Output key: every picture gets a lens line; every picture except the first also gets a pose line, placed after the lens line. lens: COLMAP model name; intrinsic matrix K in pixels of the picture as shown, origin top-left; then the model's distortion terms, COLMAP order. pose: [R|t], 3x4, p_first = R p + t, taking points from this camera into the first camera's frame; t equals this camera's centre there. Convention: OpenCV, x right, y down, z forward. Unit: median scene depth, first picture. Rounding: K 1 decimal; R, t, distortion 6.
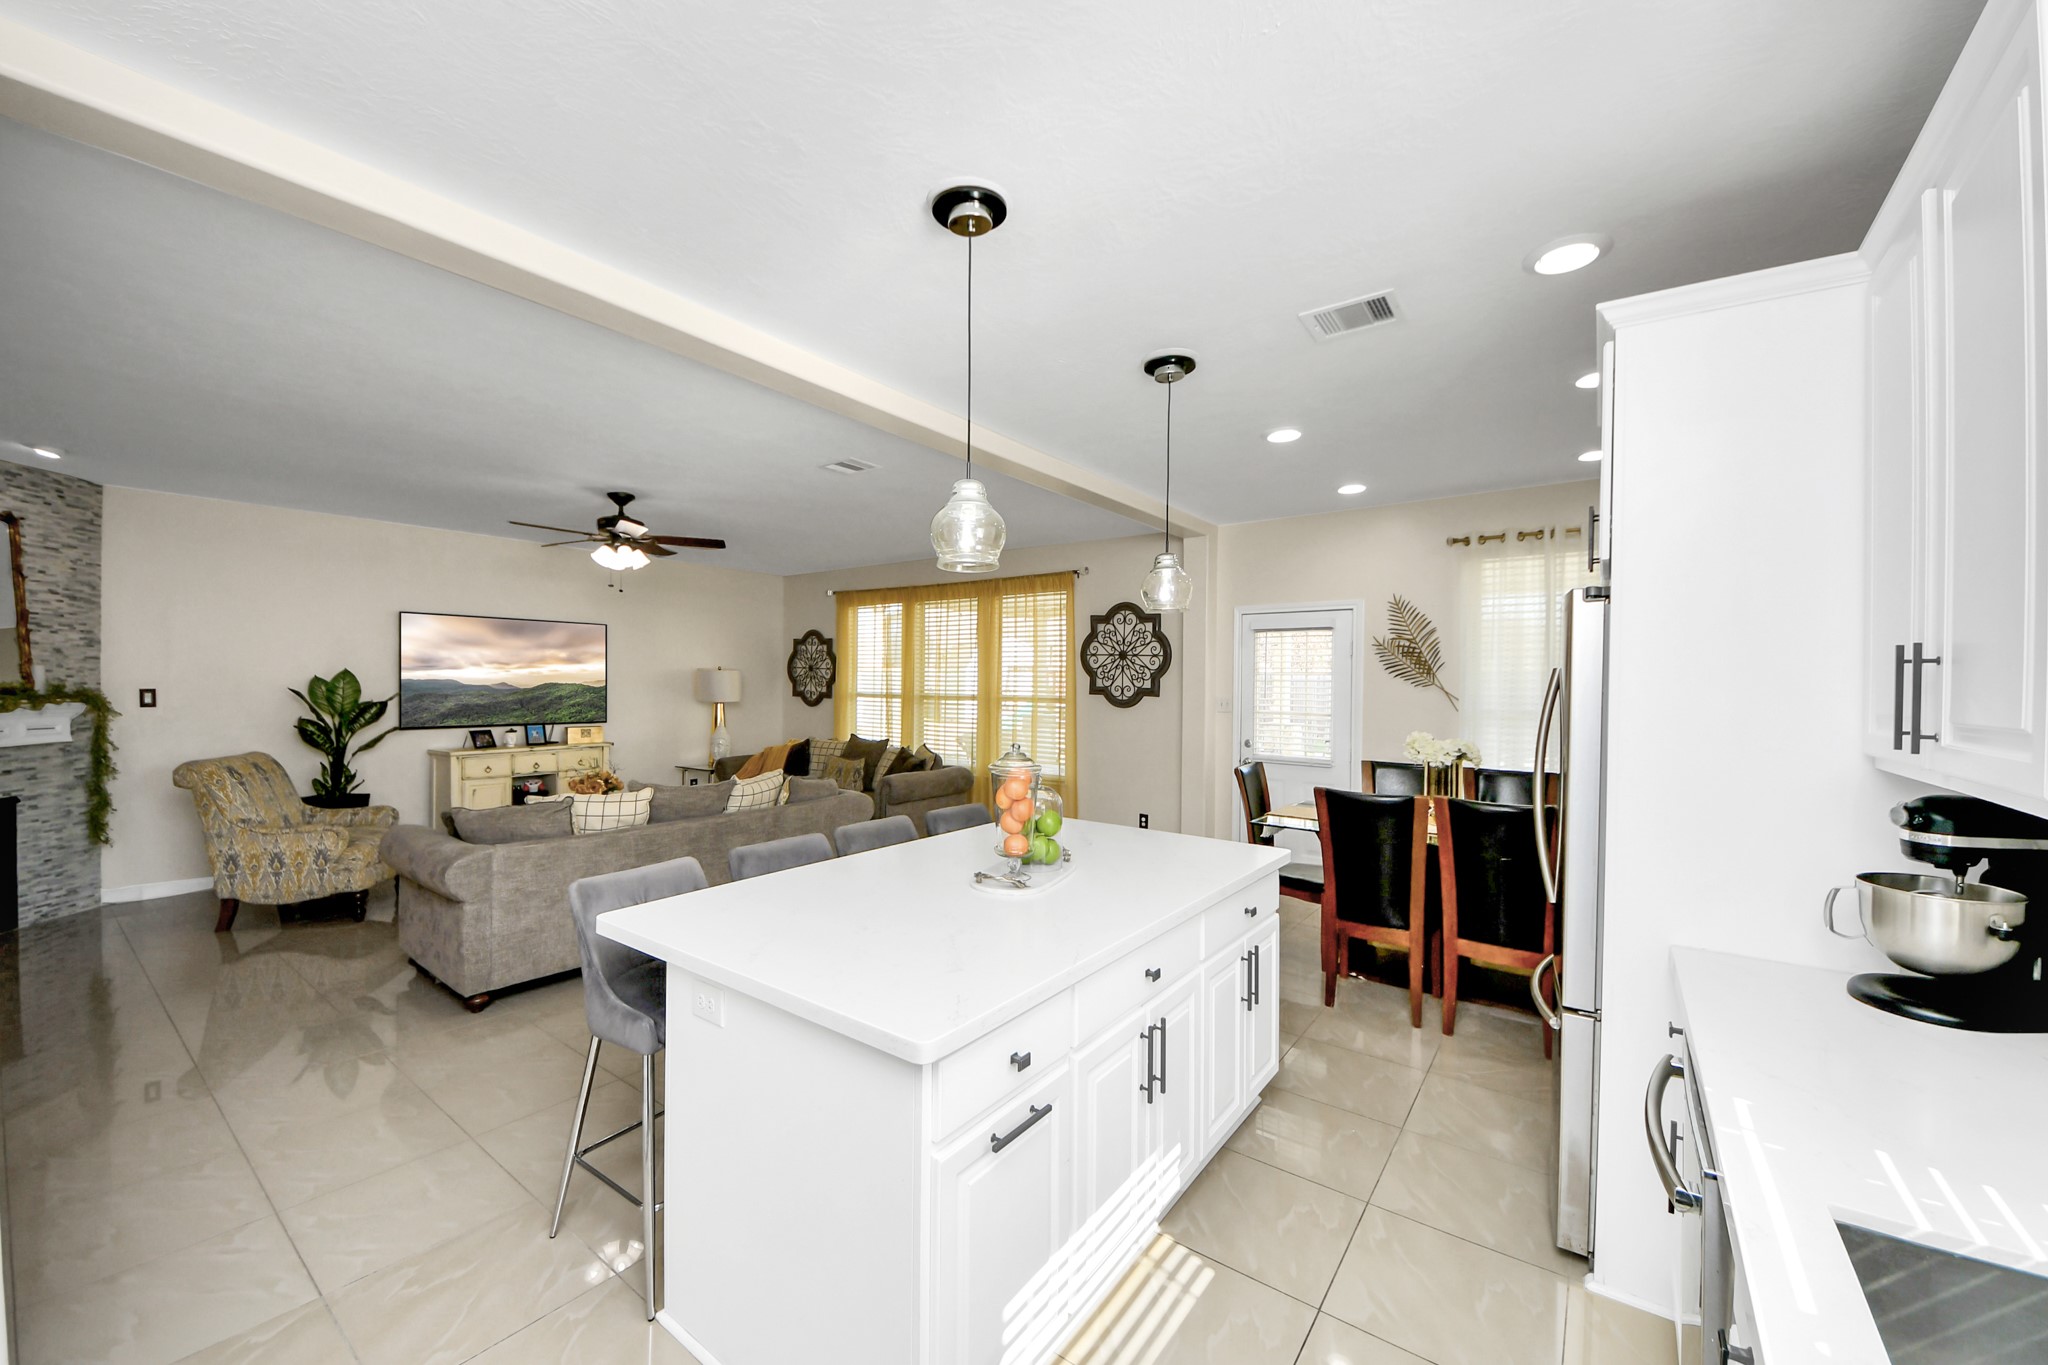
lens RADIAL K [[797.9, 0, 1024.0], [0, 797.9, 682.5], [0, 0, 1]] dist [-0.038005, -0.000227]
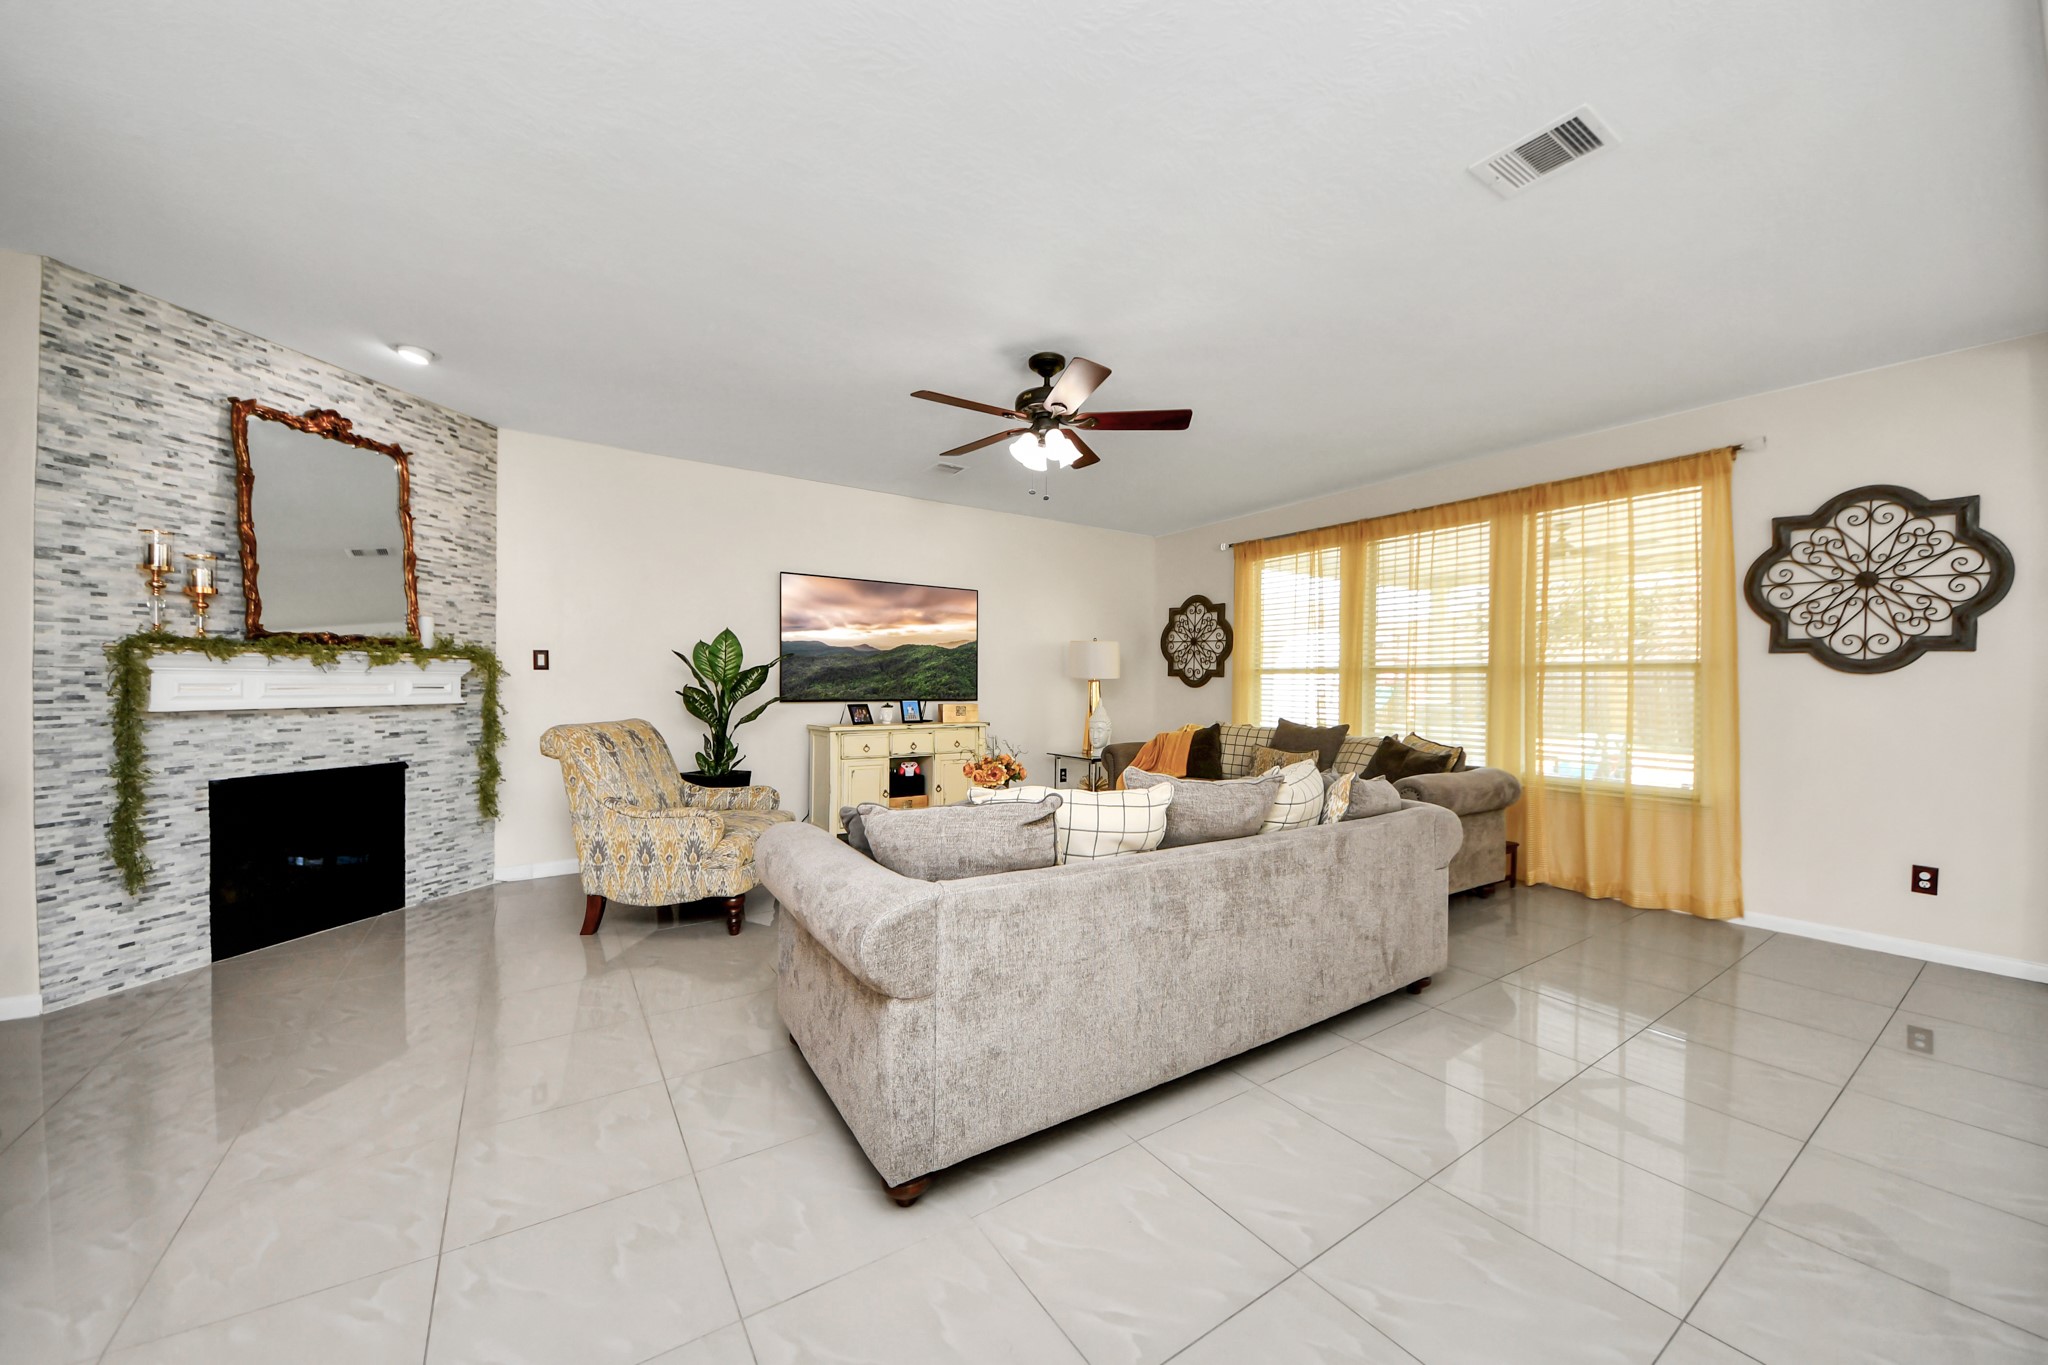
lens RADIAL K [[745.6, 0, 1028.7], [0, 745.6, 678.6], [0, 0, 1]] dist [-0.000226, -0.000306]
pose [[0.938938, 0.001832, -0.344081, -0.284765], [-0.003976, 0.999977, -0.005525, 0.046275], [0.344063, 0.006556, 0.938924, 0.349579]]
